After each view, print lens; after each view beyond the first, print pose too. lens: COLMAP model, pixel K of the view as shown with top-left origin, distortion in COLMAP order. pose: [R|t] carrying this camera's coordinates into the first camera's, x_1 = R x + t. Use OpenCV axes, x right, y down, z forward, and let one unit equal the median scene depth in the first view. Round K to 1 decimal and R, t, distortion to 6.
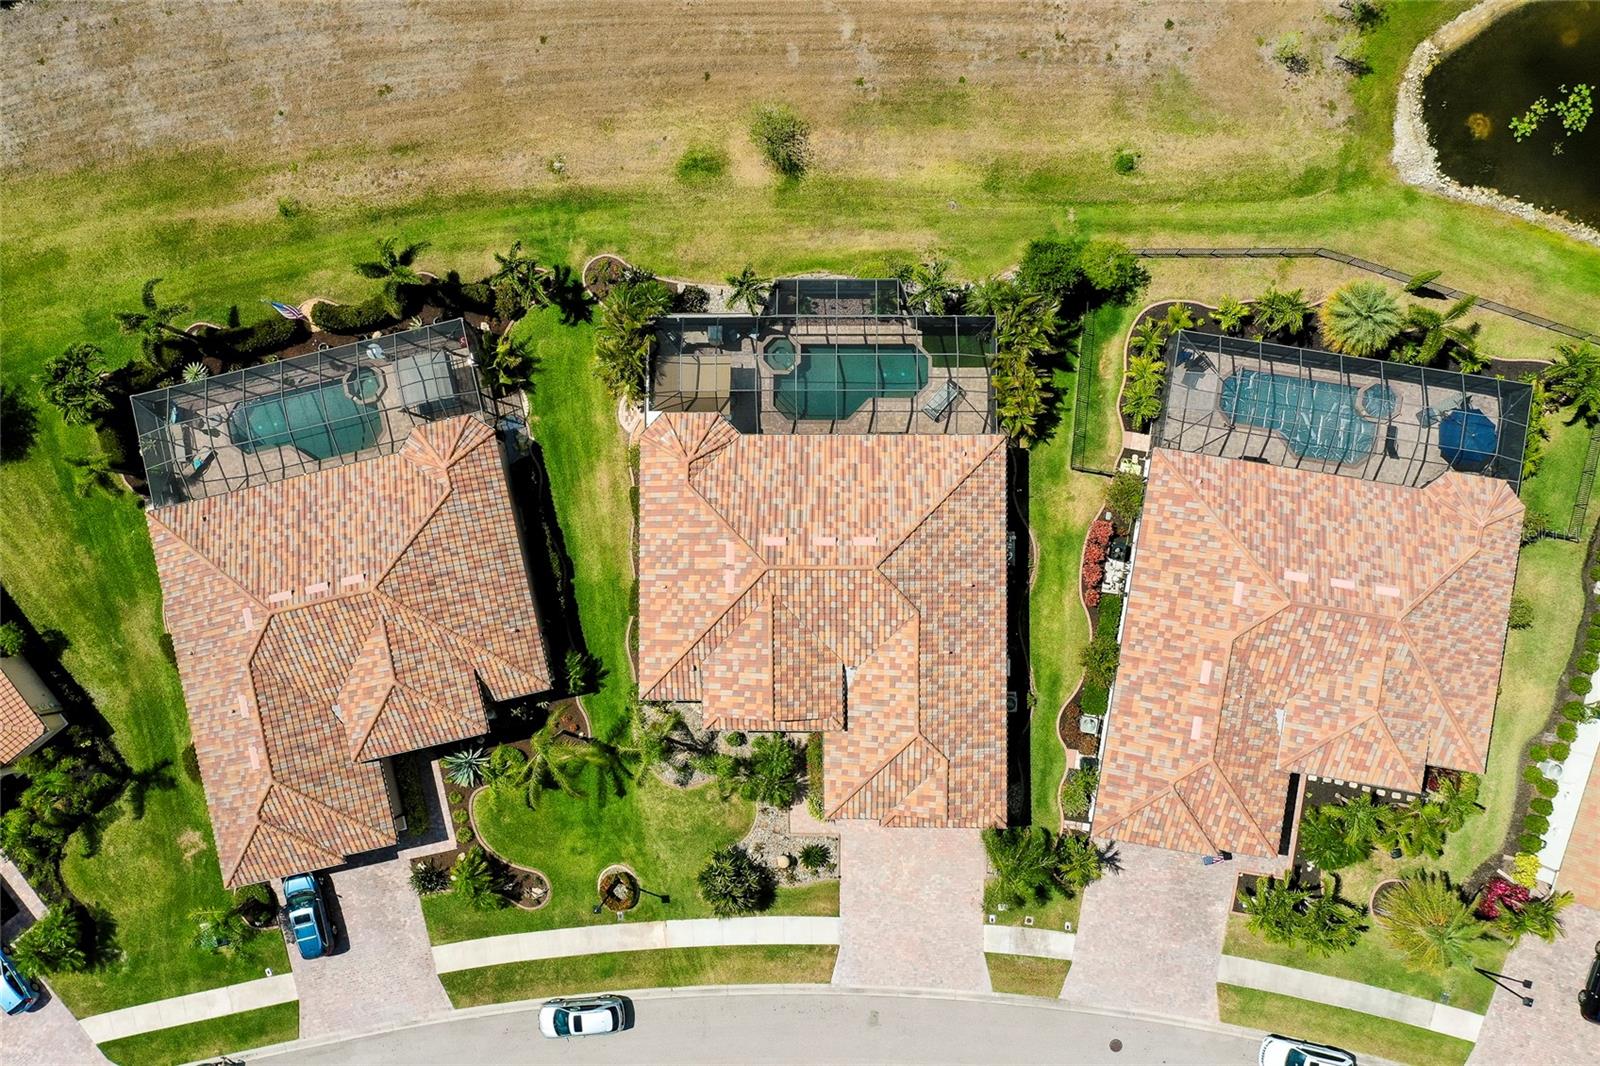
lens RADIAL K [[1292.6, 0, 800.0], [0, 1292.6, 533.0], [0, 0, 1]] dist [-0.001574, -0.001096]
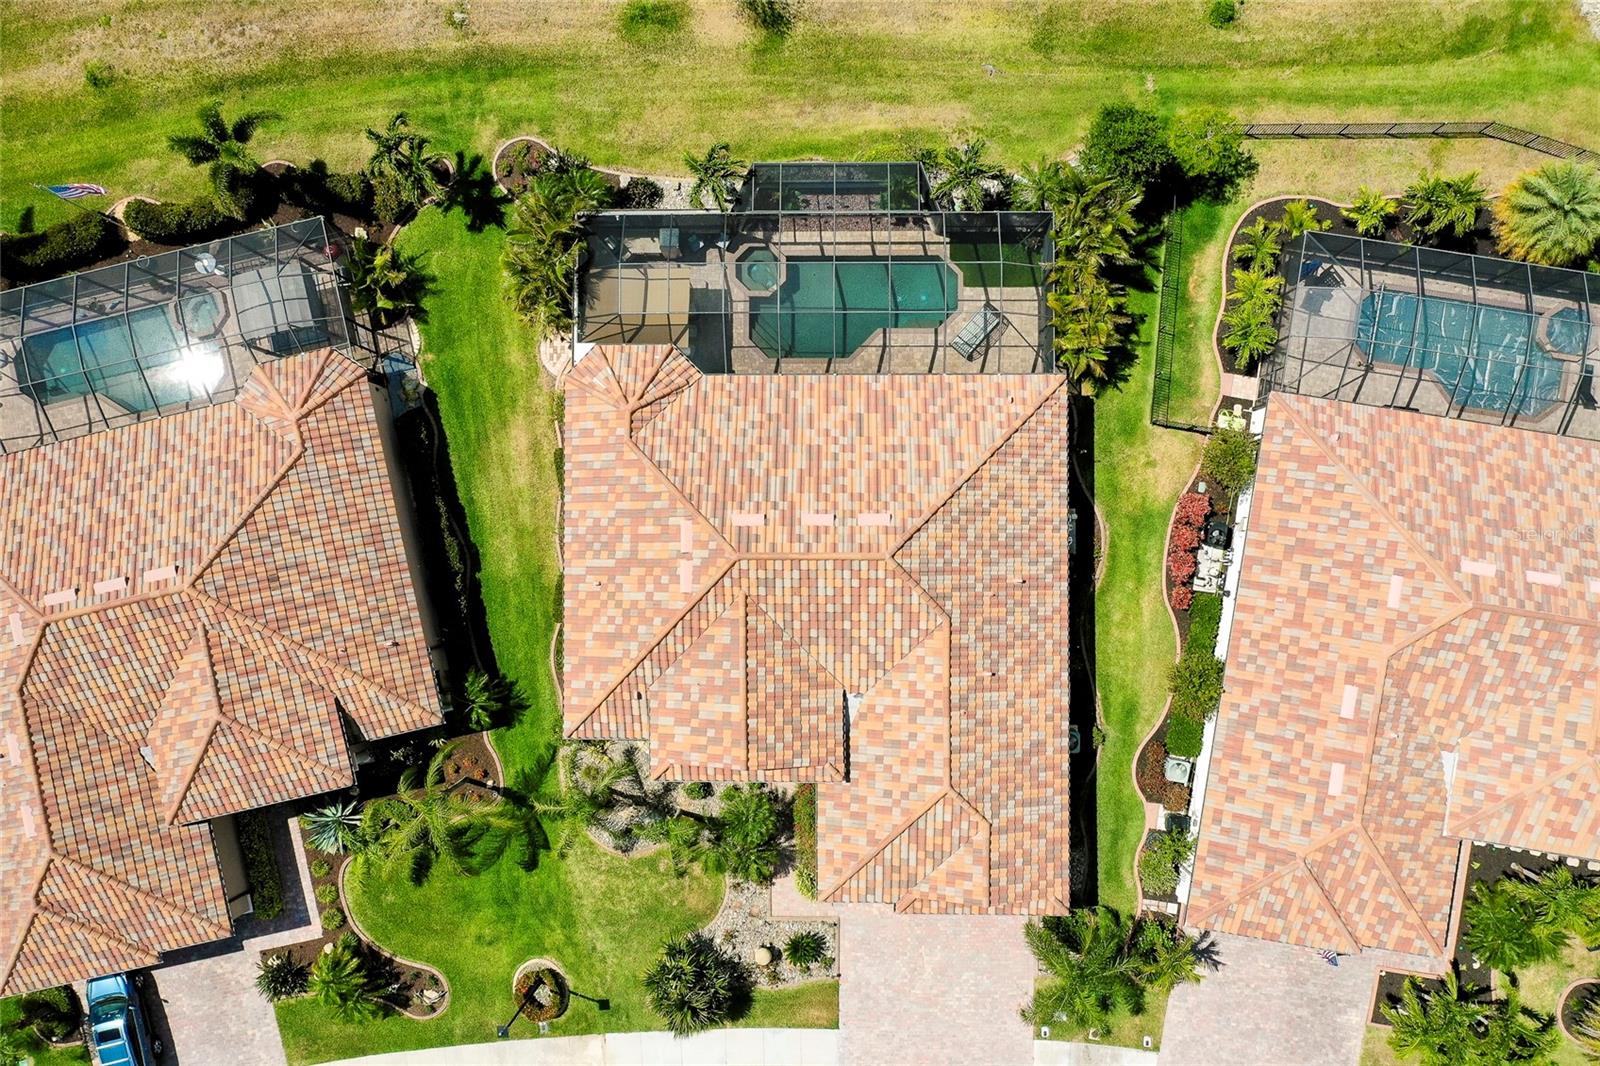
lens RADIAL K [[1292.6, 0, 800.0], [0, 1292.6, 533.0], [0, 0, 1]] dist [-0.001574, -0.001096]
pose [[0.999996, -0.000822, 0.002825, 0.006551], [0.000813, 0.999995, 0.003061, 0.010791], [-0.002828, -0.003058, 0.999991, 0.265091]]
